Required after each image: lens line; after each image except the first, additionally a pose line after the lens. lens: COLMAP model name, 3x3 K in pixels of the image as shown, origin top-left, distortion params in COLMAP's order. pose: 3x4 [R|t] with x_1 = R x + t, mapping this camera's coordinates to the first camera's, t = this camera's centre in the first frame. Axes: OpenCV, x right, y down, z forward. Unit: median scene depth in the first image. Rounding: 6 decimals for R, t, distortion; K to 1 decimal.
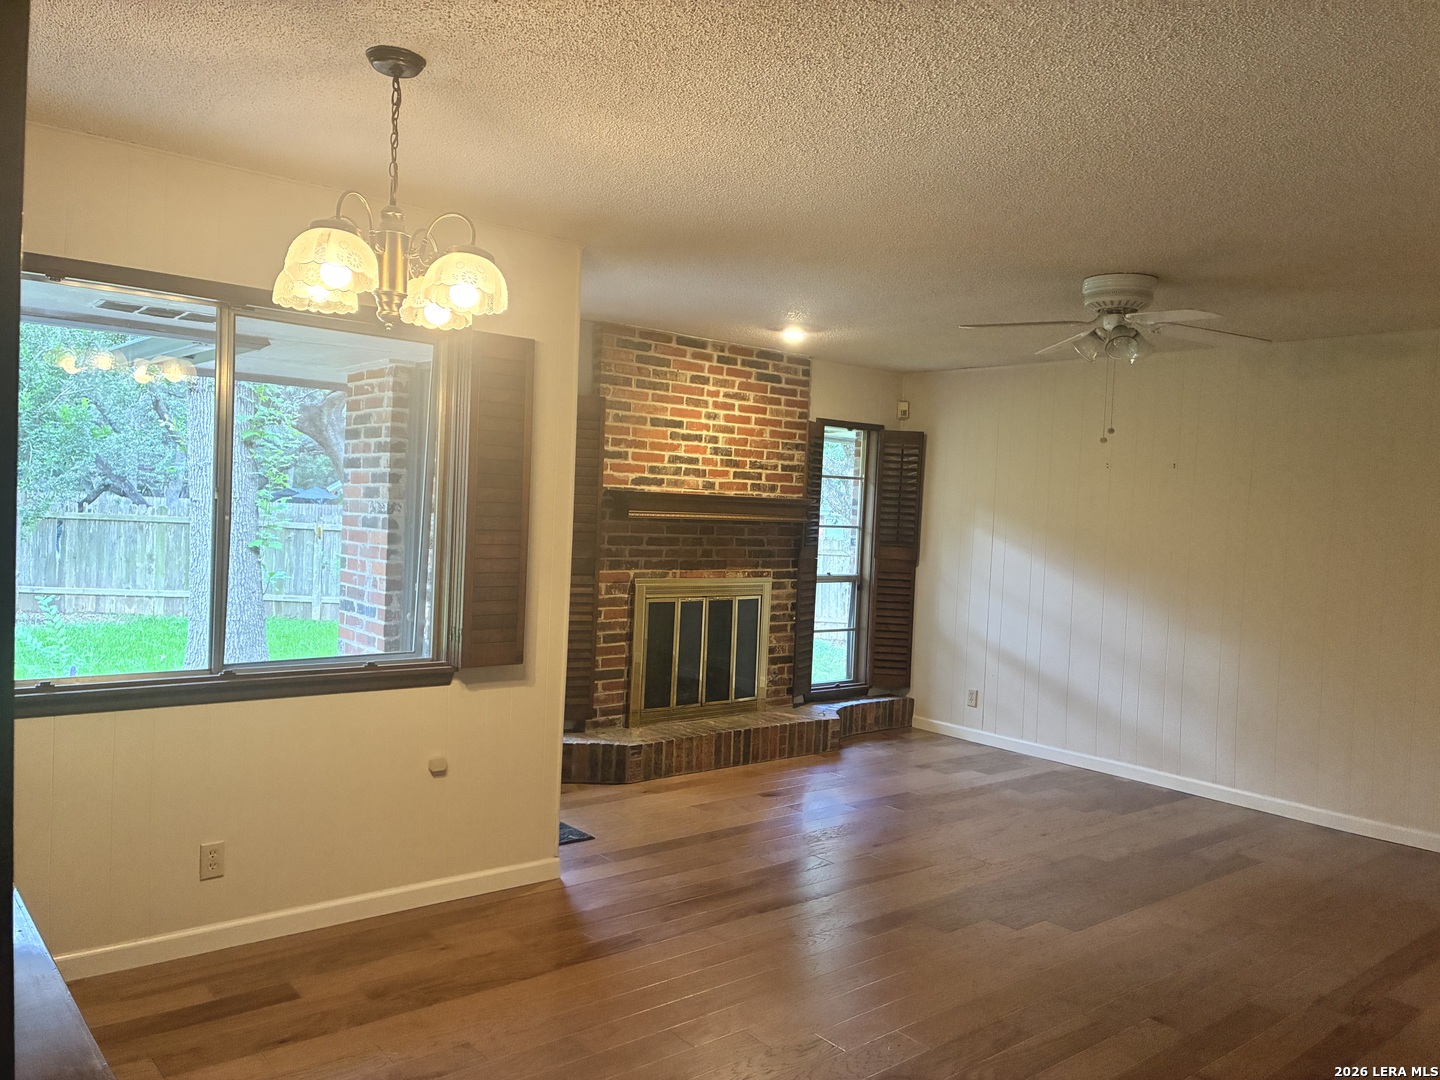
lens RADIAL K [[1107.6, 0, 719.0], [0, 1107.6, 535.8], [0, 0, 1]] dist [0.130466, -0.201862]
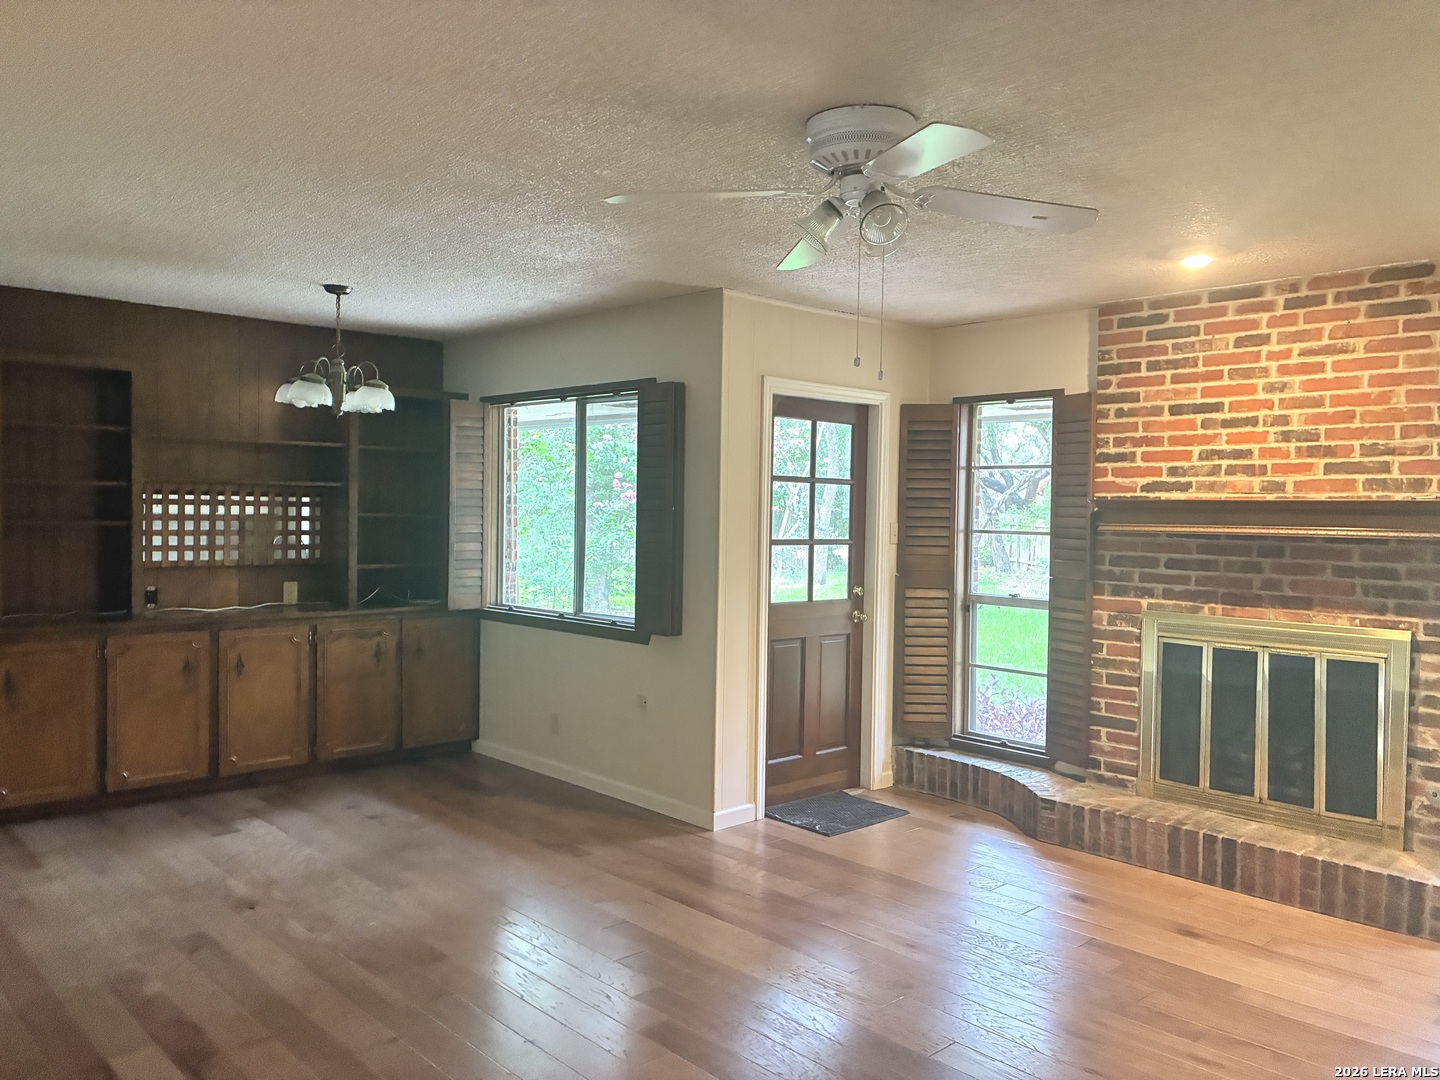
lens RADIAL K [[1099.0, 0, 714.7], [0, 1099.0, 536.6], [0, 0, 1]] dist [0.056253, -0.053485]
pose [[0.057790, -0.018758, -0.998152, 0.671989], [-0.042294, 0.998880, -0.021221, 0.015573], [0.997432, 0.043442, 0.056932, 0.615326]]
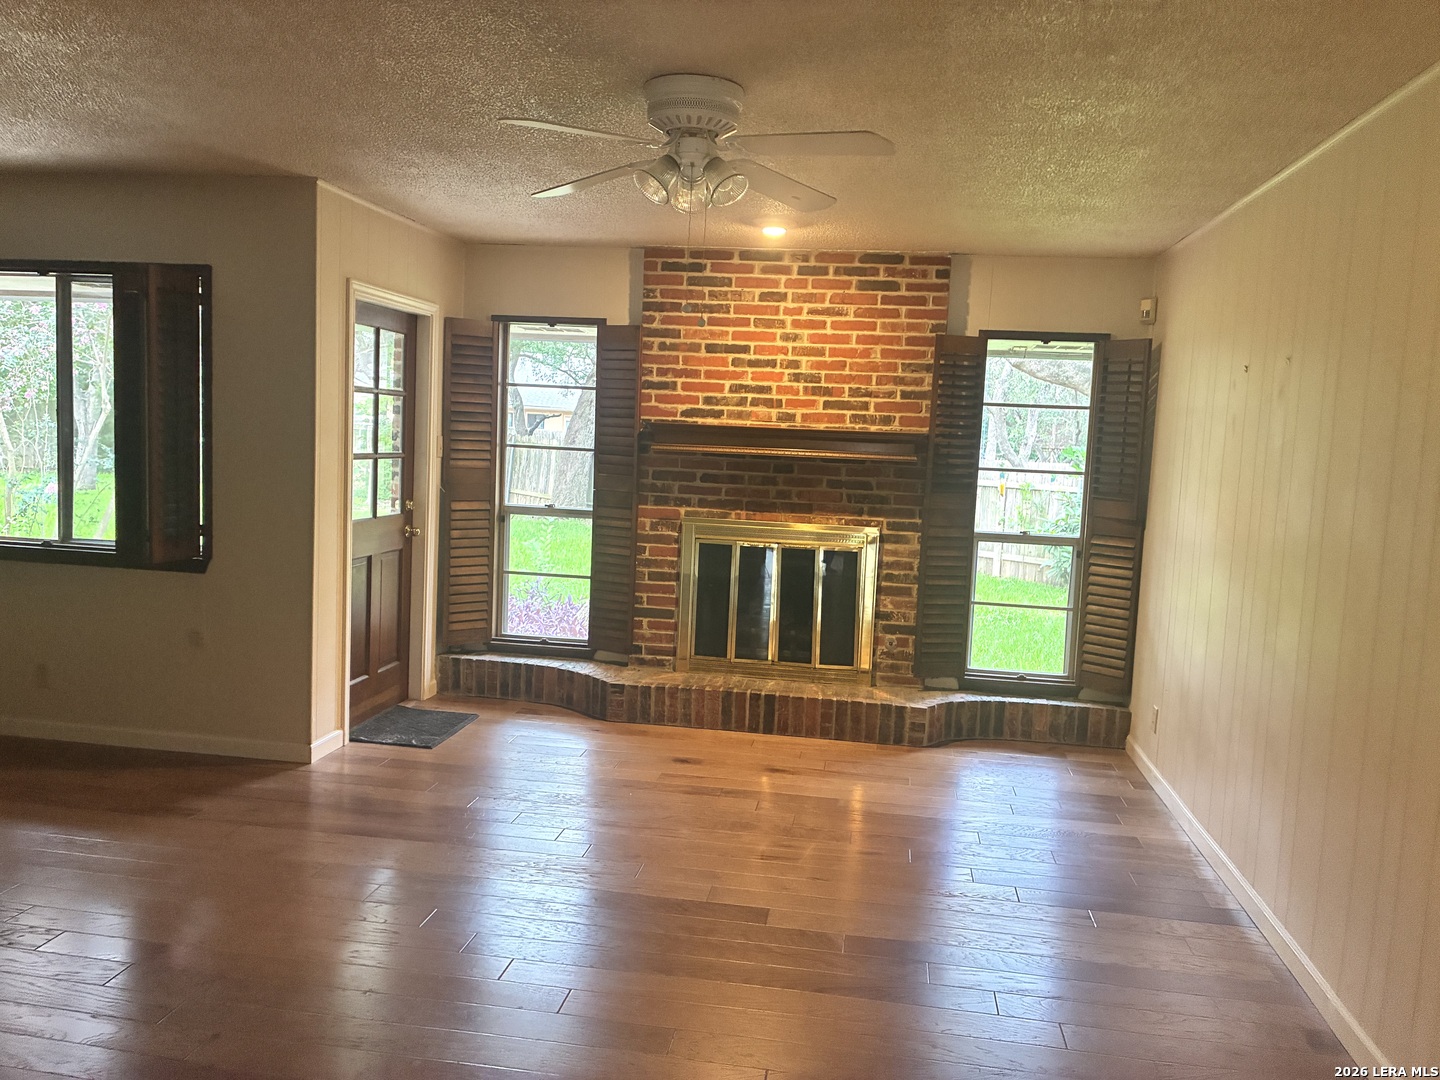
lens RADIAL K [[1107.6, 0, 719.0], [0, 1107.6, 535.8], [0, 0, 1]] dist [0.130466, -0.201862]
pose [[0.663191, 0.057192, -0.746262, 0.623300], [-0.036673, 0.998362, 0.043922, 0.011948], [0.747551, -0.001761, 0.664202, 0.376348]]
